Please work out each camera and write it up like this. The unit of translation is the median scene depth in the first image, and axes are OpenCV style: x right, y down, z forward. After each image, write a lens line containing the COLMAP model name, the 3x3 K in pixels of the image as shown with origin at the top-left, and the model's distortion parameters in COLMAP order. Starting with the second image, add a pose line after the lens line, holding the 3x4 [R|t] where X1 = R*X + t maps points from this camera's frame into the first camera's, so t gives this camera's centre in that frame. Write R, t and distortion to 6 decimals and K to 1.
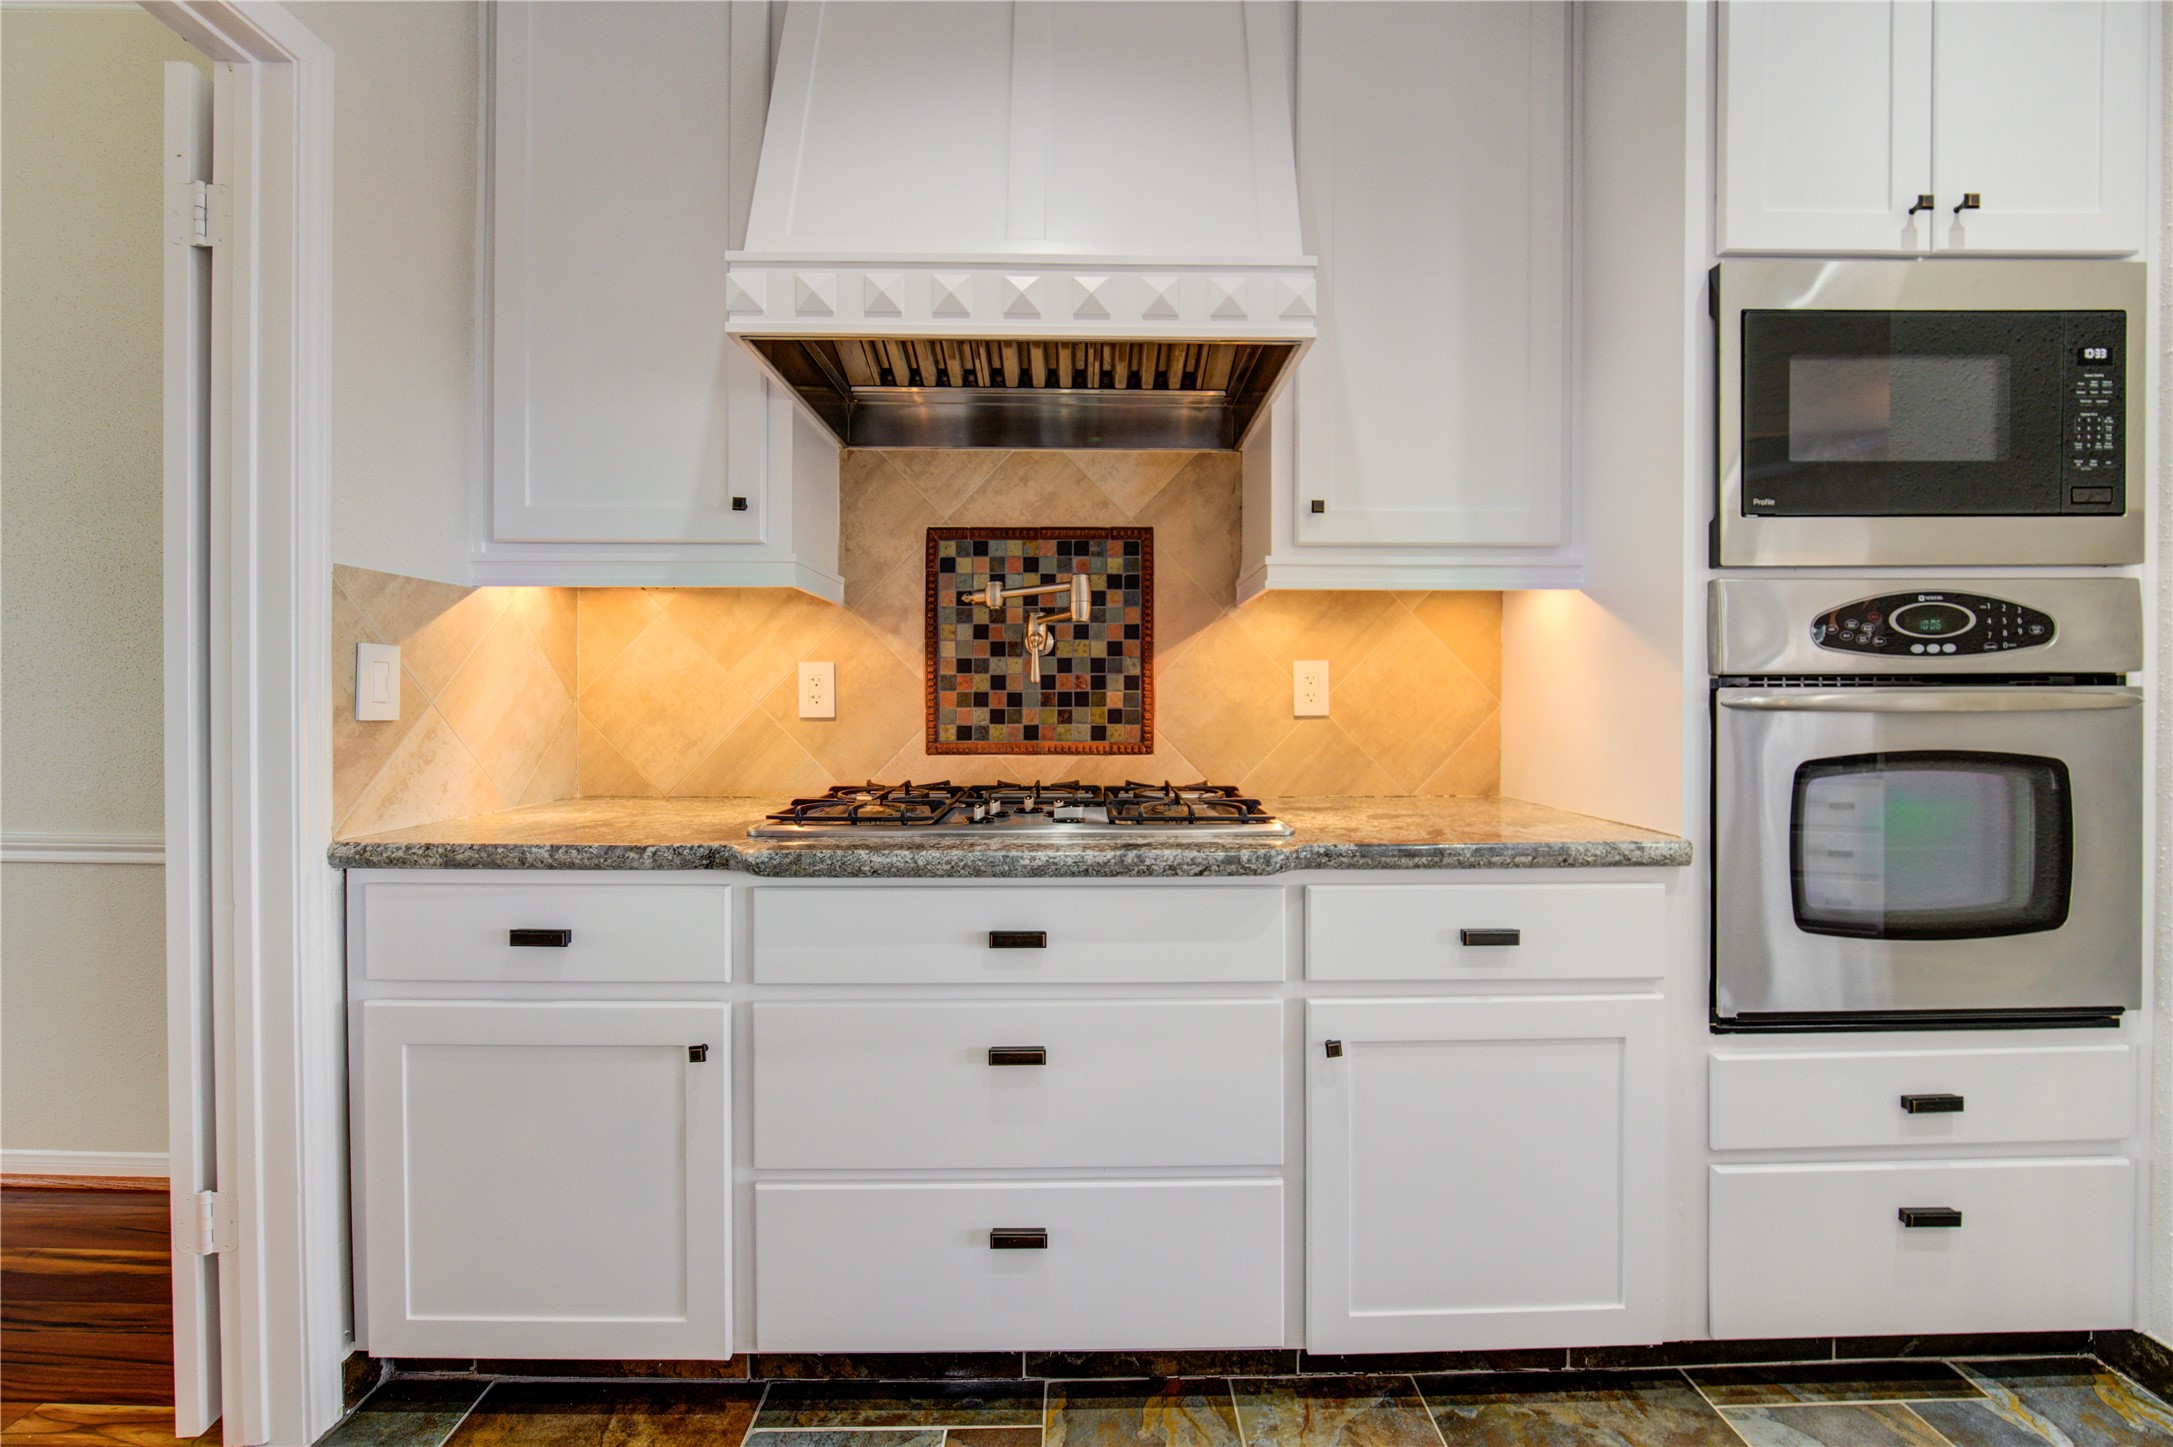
lens RADIAL K [[865.5, 0, 1092.4], [0, 865.5, 714.8], [0, 0, 1]] dist [-0.010678, -0.000349]
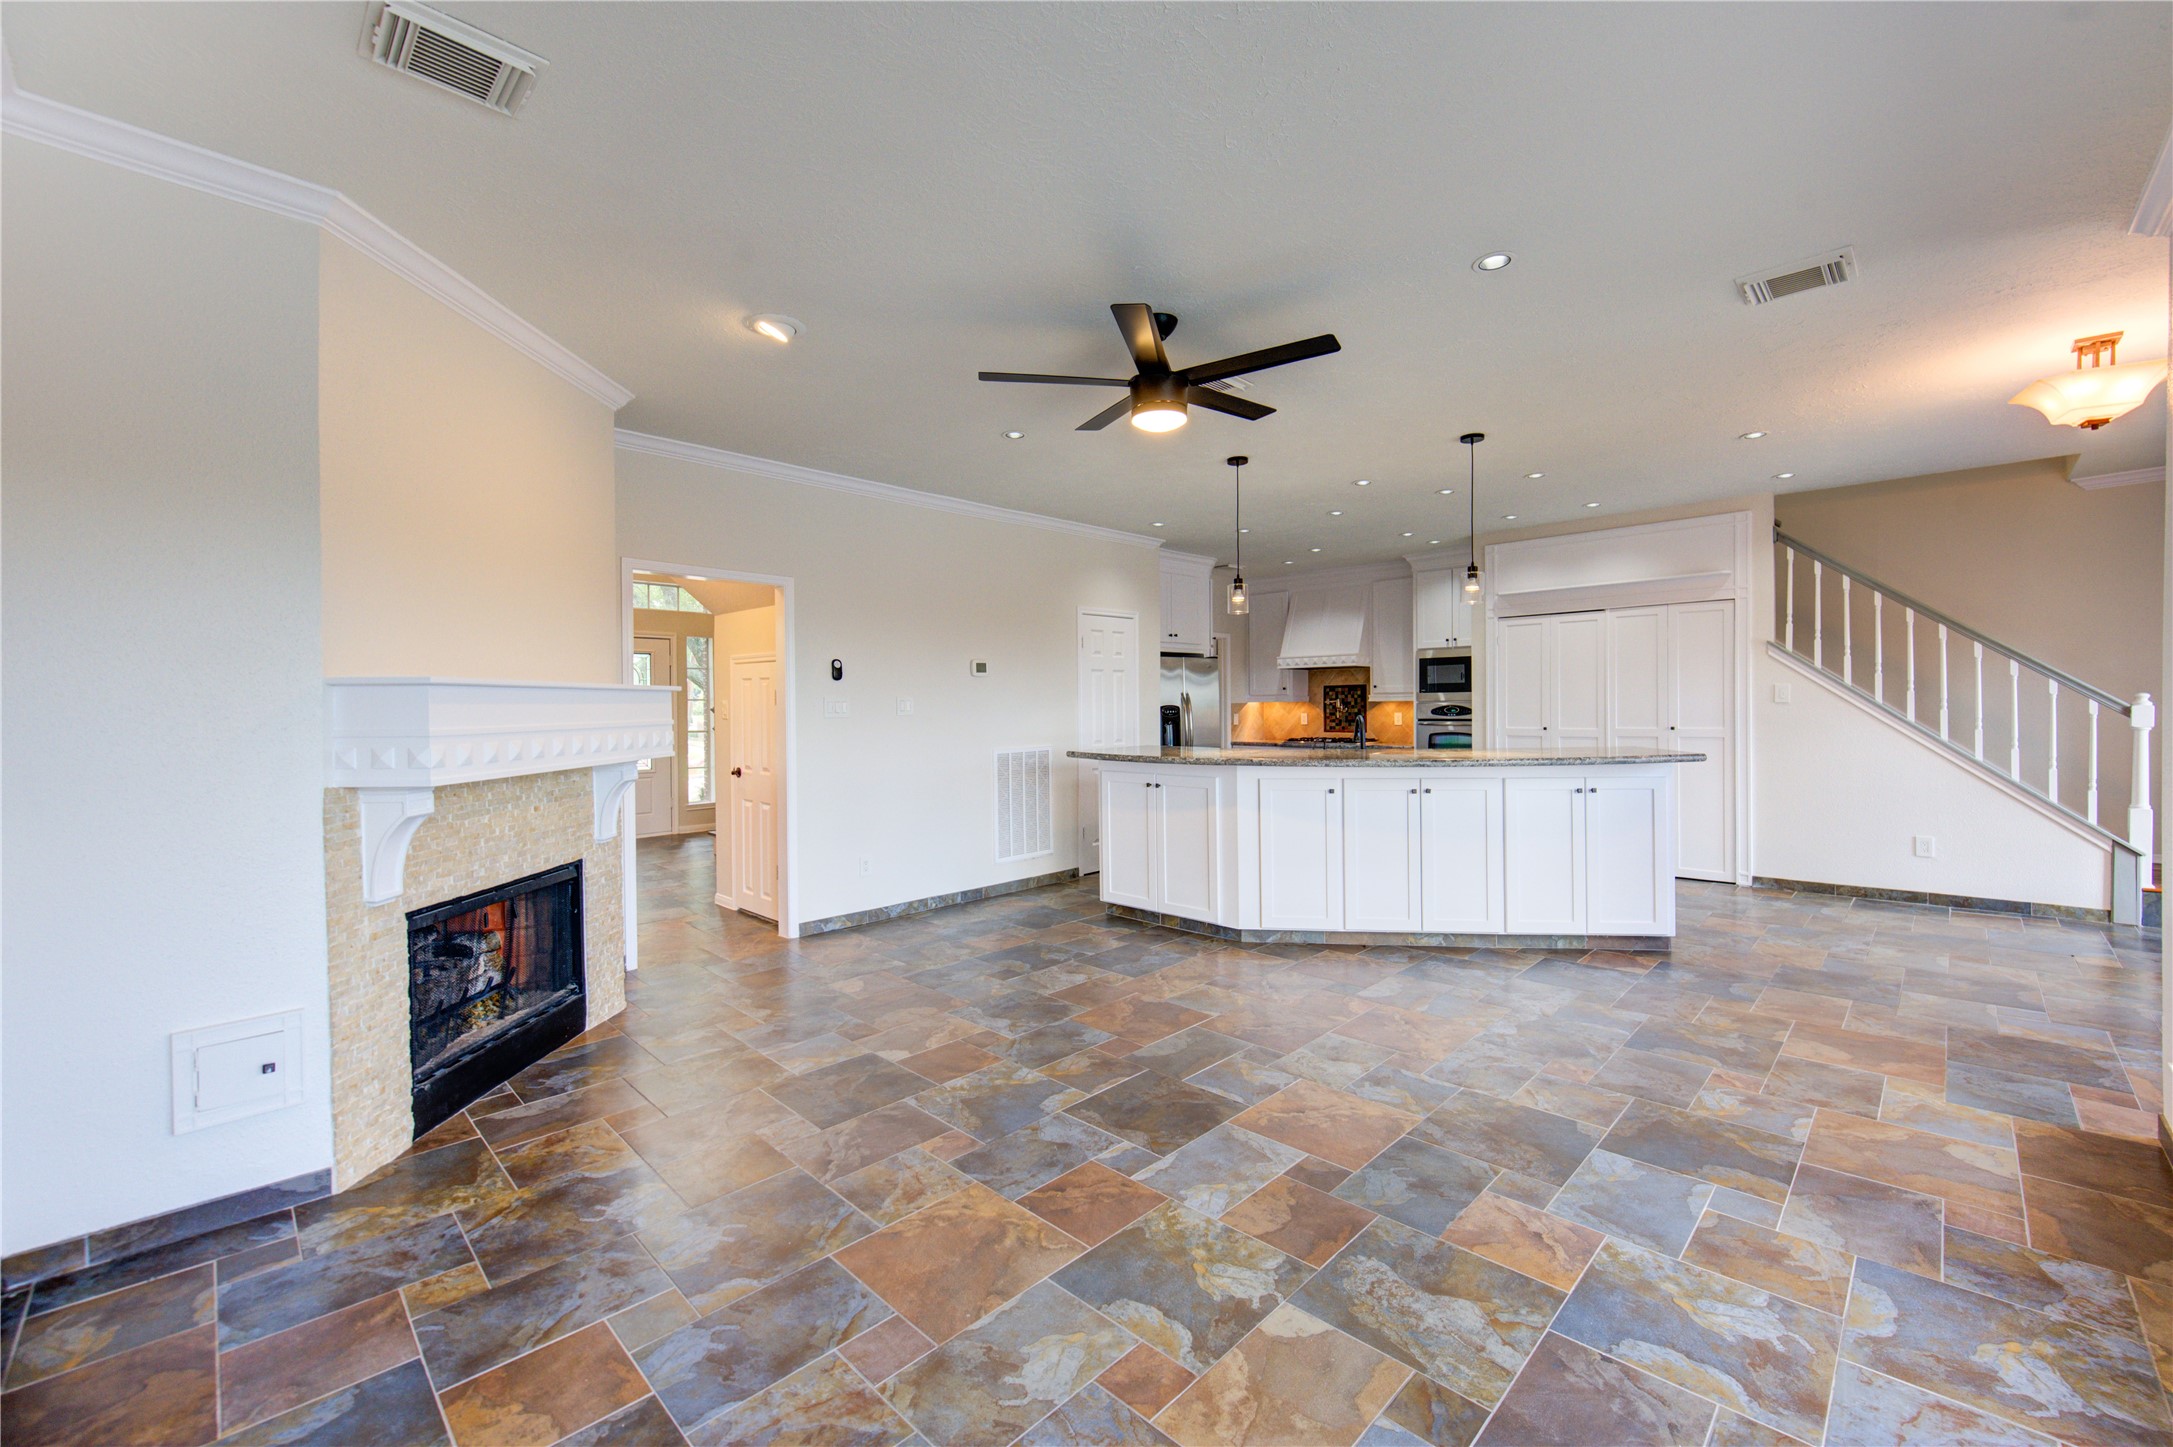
lens RADIAL K [[865.5, 0, 1092.4], [0, 865.5, 714.8], [0, 0, 1]] dist [-0.010678, -0.000349]
pose [[0.696647, 0.001087, -0.717413, 2.573602], [-0.000064, 0.999999, 0.001454, -0.063892], [0.717414, -0.000967, 0.696646, -3.581632]]
